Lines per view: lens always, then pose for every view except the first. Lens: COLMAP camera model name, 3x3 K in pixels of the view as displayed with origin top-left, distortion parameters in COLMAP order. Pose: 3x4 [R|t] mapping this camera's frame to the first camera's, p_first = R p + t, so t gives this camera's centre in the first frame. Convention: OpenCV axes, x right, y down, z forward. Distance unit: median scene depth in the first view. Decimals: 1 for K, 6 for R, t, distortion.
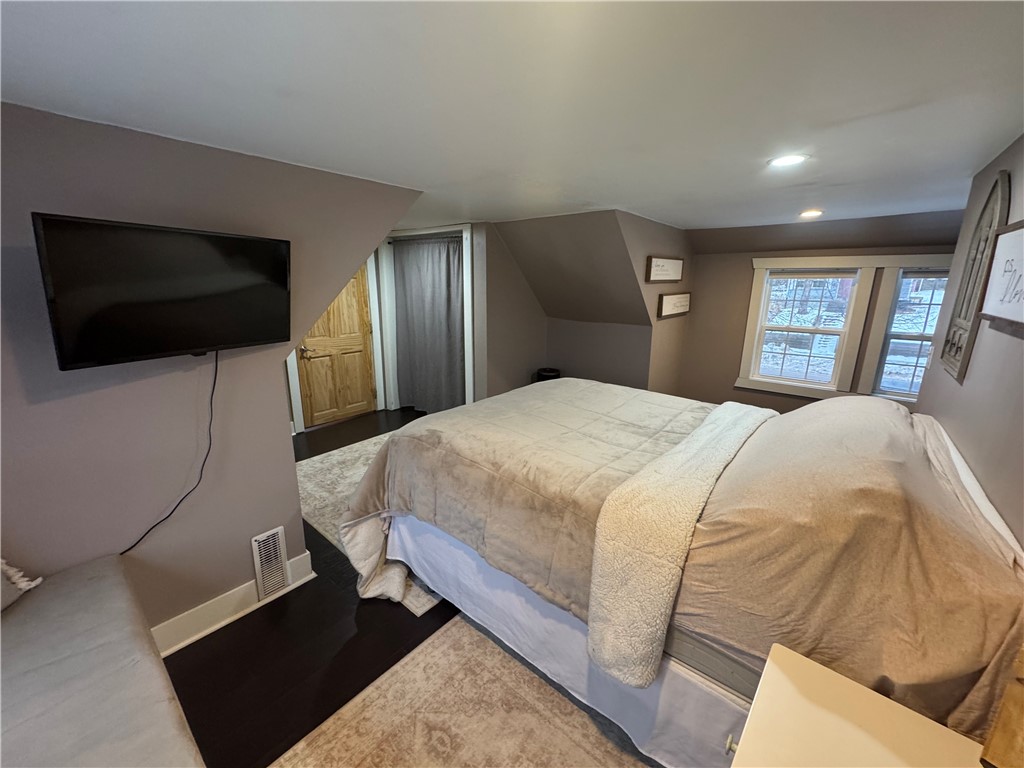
lens RADIAL K [[407.7, 0, 512.1], [0, 407.7, 383.1], [0, 0, 1]] dist [0.000618, -0.000050]
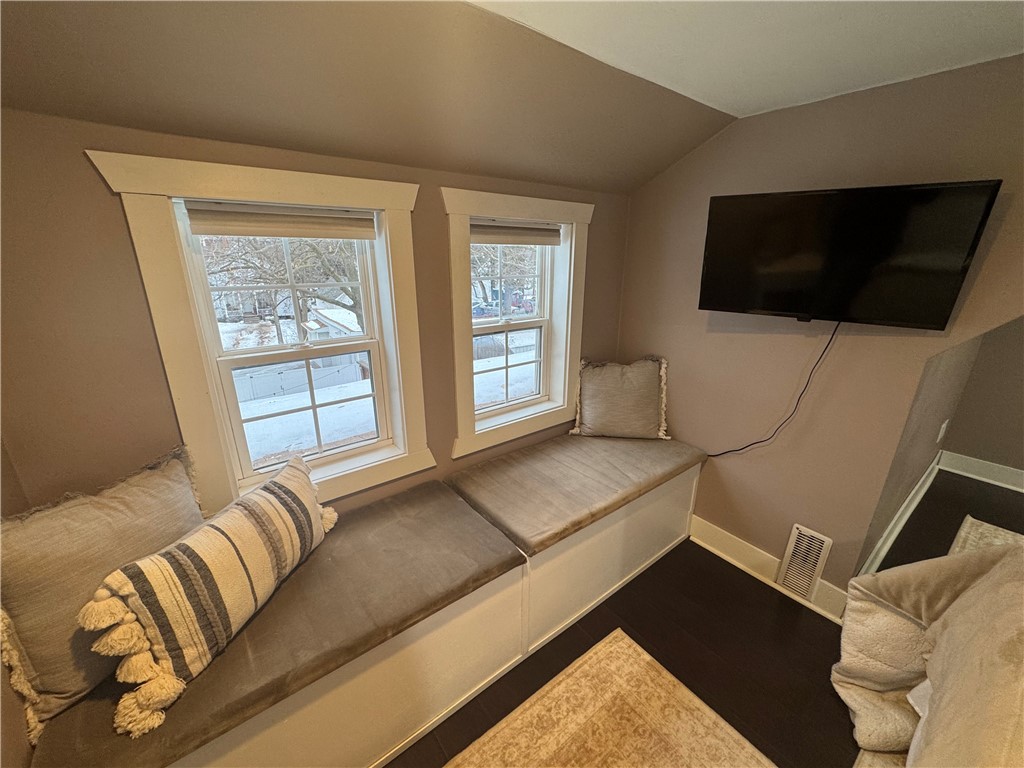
lens RADIAL K [[407.7, 0, 512.4], [0, 407.7, 385.8], [0, 0, 1]] dist [0.000618, -0.000050]
pose [[-0.222576, 0.294216, -0.929460, 0.345853], [-0.238433, 0.907996, 0.344519, -0.091748], [0.945309, 0.298296, -0.131948, 0.481400]]
